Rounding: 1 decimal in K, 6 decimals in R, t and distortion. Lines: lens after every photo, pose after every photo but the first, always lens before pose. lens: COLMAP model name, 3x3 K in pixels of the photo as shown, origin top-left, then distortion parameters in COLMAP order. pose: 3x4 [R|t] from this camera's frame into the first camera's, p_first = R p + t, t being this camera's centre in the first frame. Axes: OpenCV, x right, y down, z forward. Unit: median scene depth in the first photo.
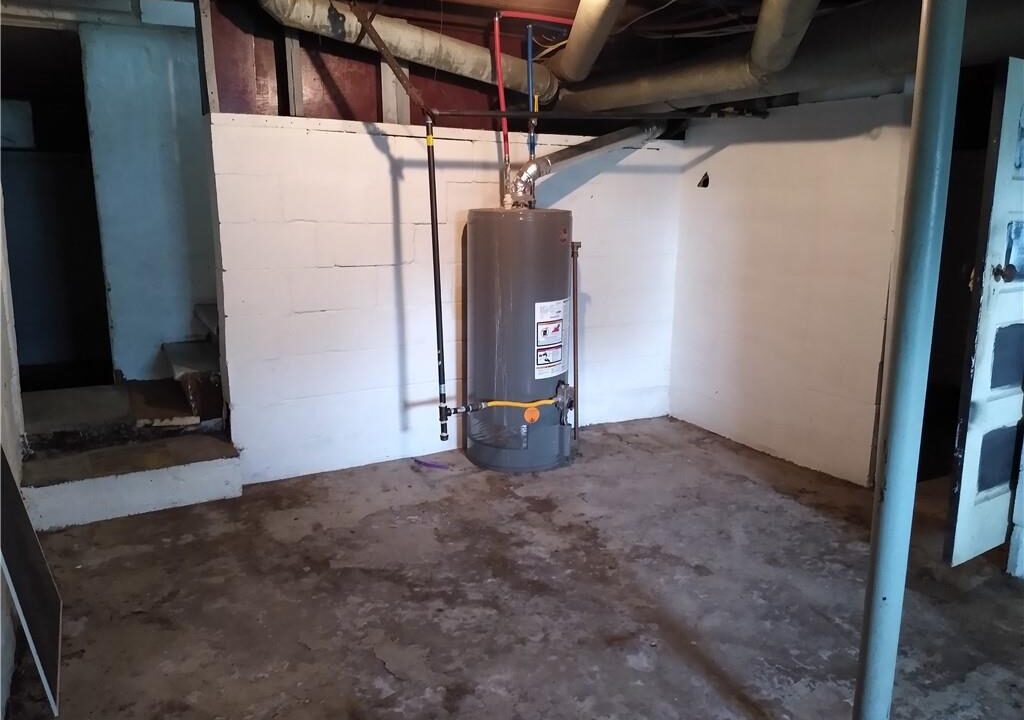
lens RADIAL K [[811.3, 0, 513.7], [0, 811.3, 359.2], [0, 0, 1]] dist [0.033852, -0.004096]
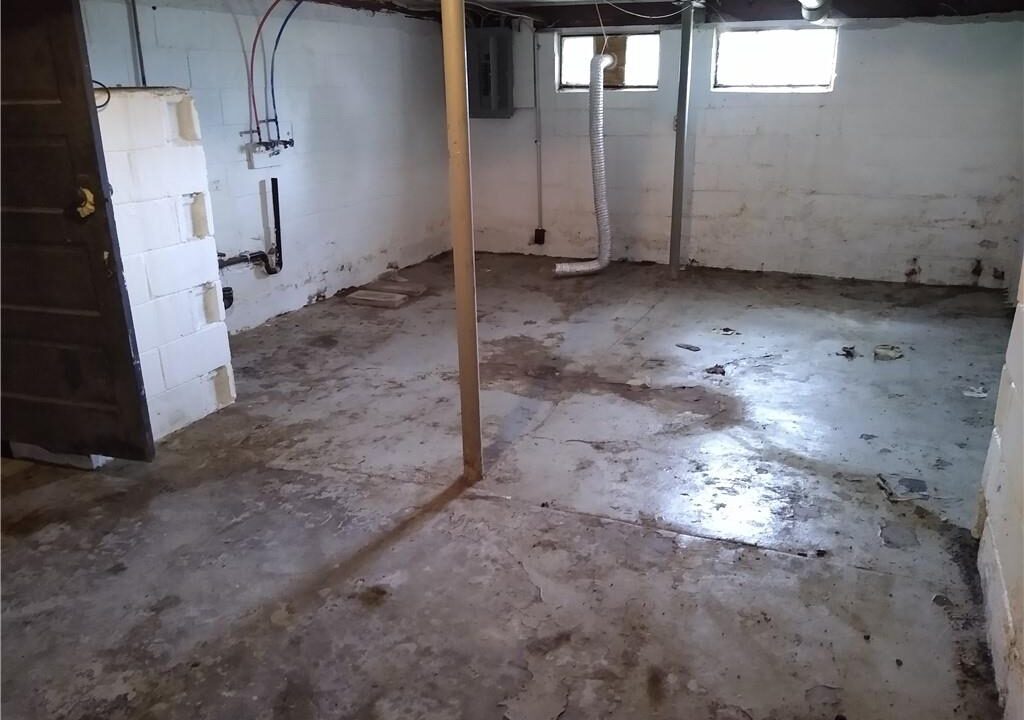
lens RADIAL K [[811.3, 0, 514.8], [0, 811.3, 360.0], [0, 0, 1]] dist [0.033852, -0.004096]
pose [[-0.629308, -0.234159, 0.741041, -0.617435], [0.162669, 0.892719, 0.420229, -0.278202], [-0.759941, 0.384998, -0.523705, 1.257230]]
